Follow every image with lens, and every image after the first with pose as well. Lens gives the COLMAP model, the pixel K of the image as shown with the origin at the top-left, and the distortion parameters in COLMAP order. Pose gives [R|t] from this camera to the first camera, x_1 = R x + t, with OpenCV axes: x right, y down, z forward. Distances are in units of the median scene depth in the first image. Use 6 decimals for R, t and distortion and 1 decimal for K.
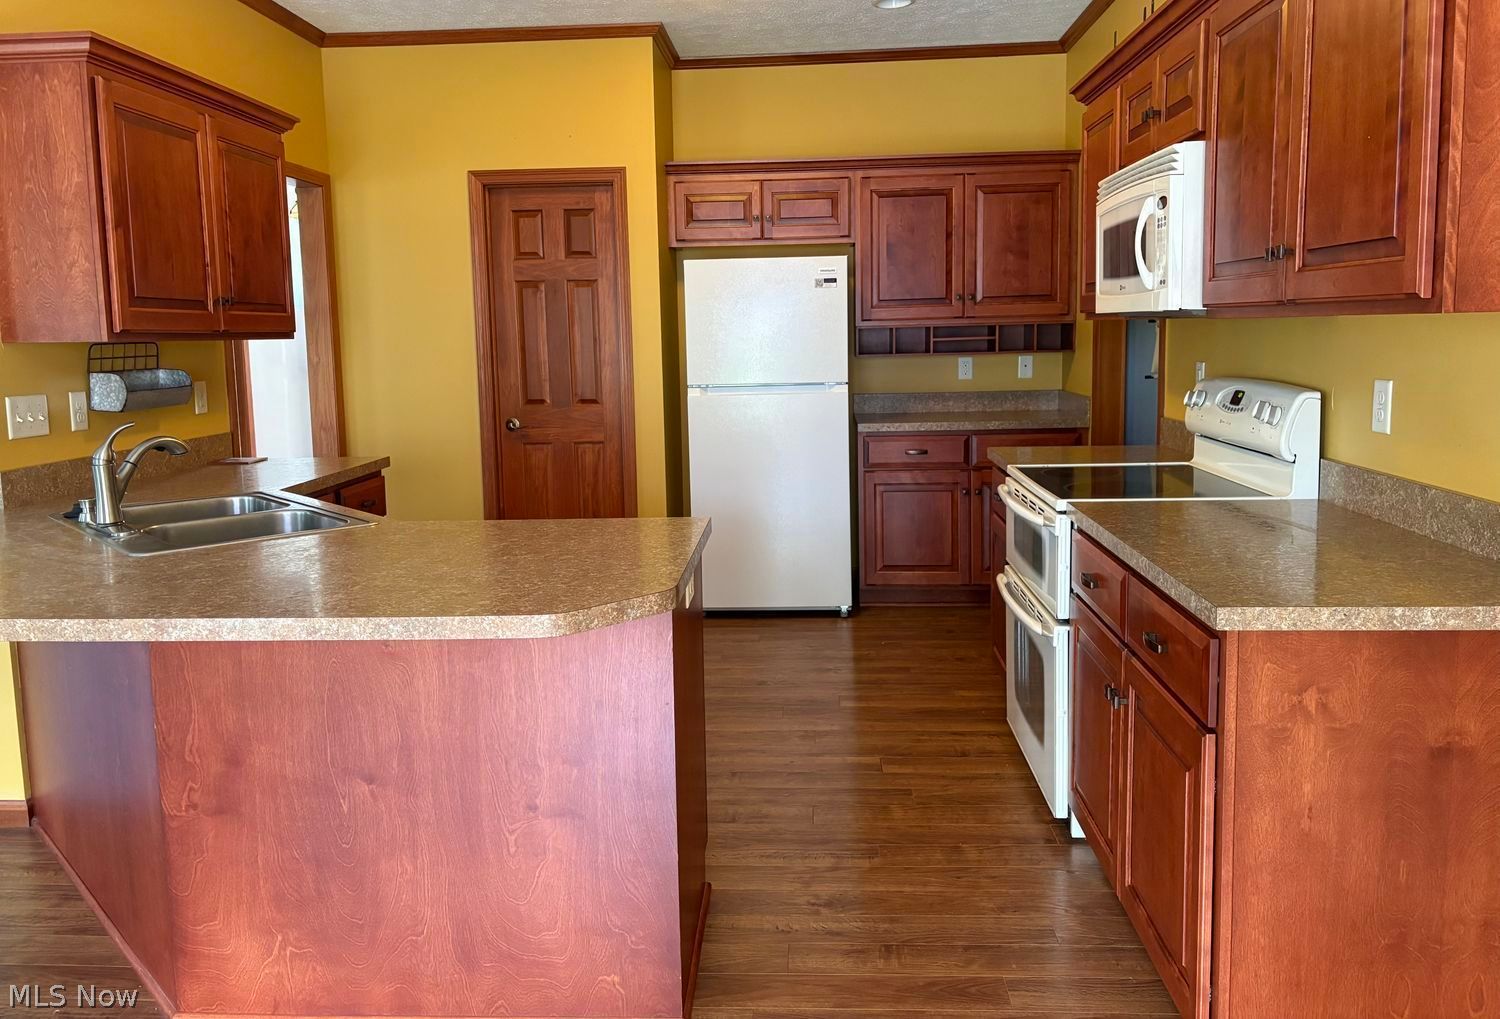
lens RADIAL K [[1149.1, 0, 750.0], [0, 1149.1, 468.3], [0, 0, 1]] dist [0.000036, -0.003551]
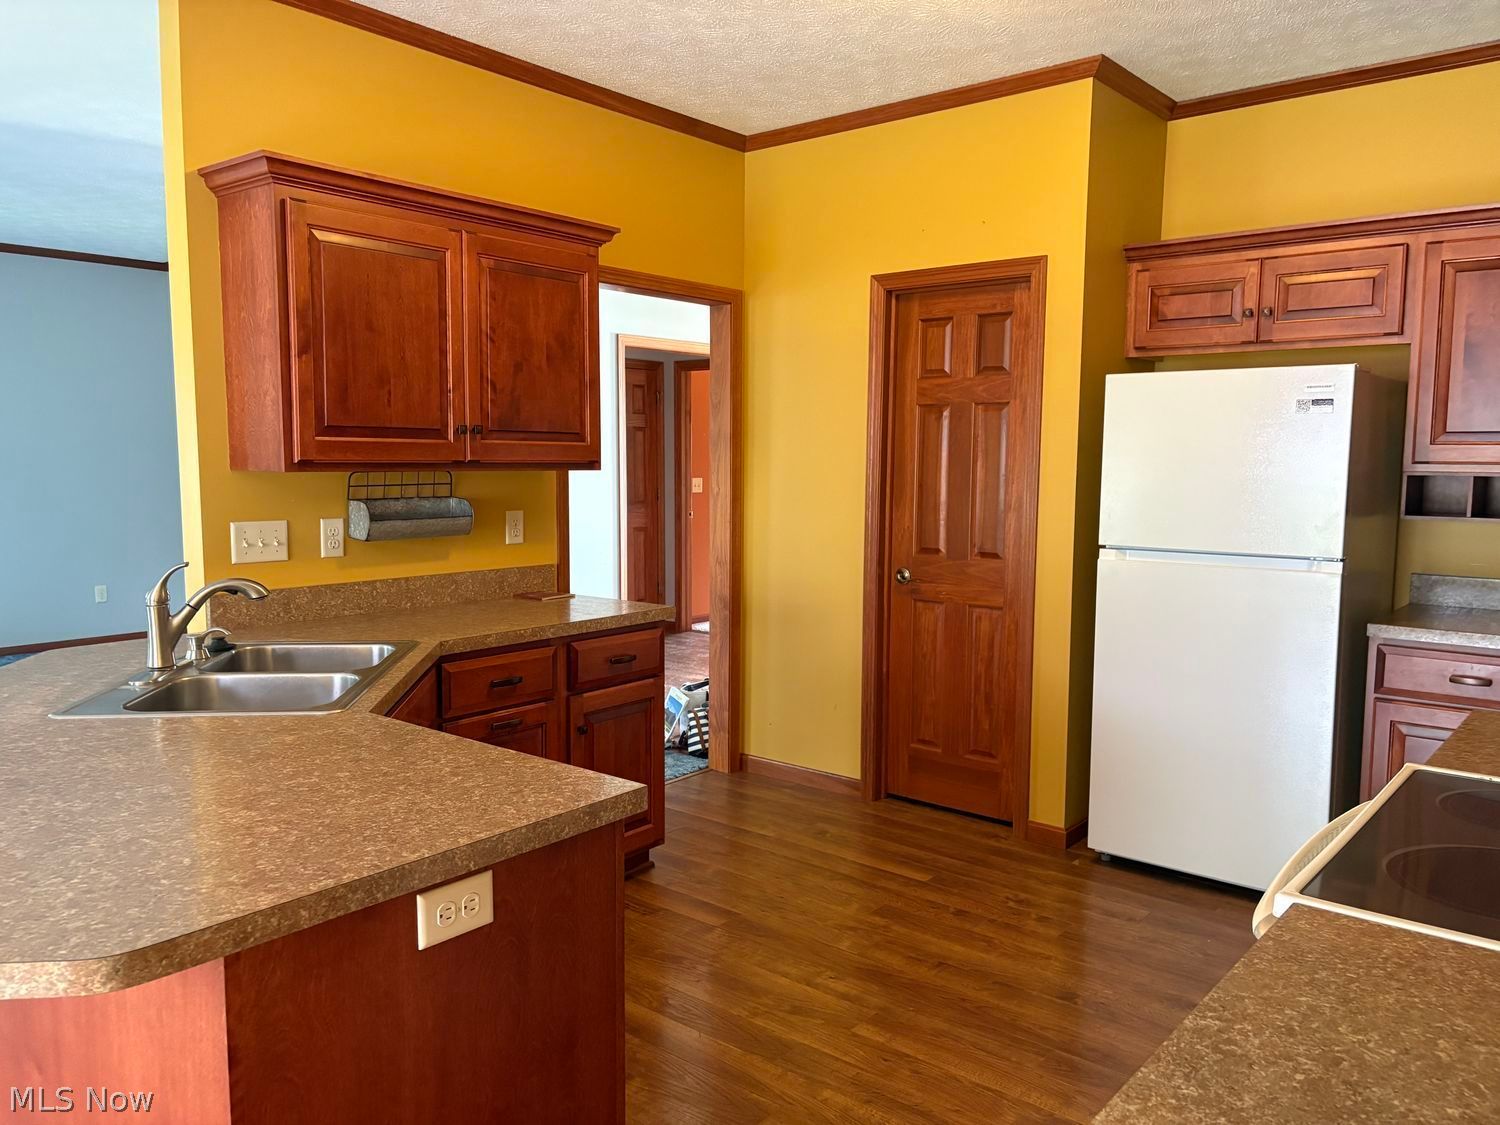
lens RADIAL K [[1126.9, 0, 750.0], [0, 1126.9, 562.5], [0, 0, 1]] dist [0.043069, -0.072983]
pose [[0.798547, 0.080880, -0.596474, 0.197652], [-0.091160, 0.995752, 0.012978, -0.049514], [0.594990, 0.044011, 0.802527, 0.282497]]
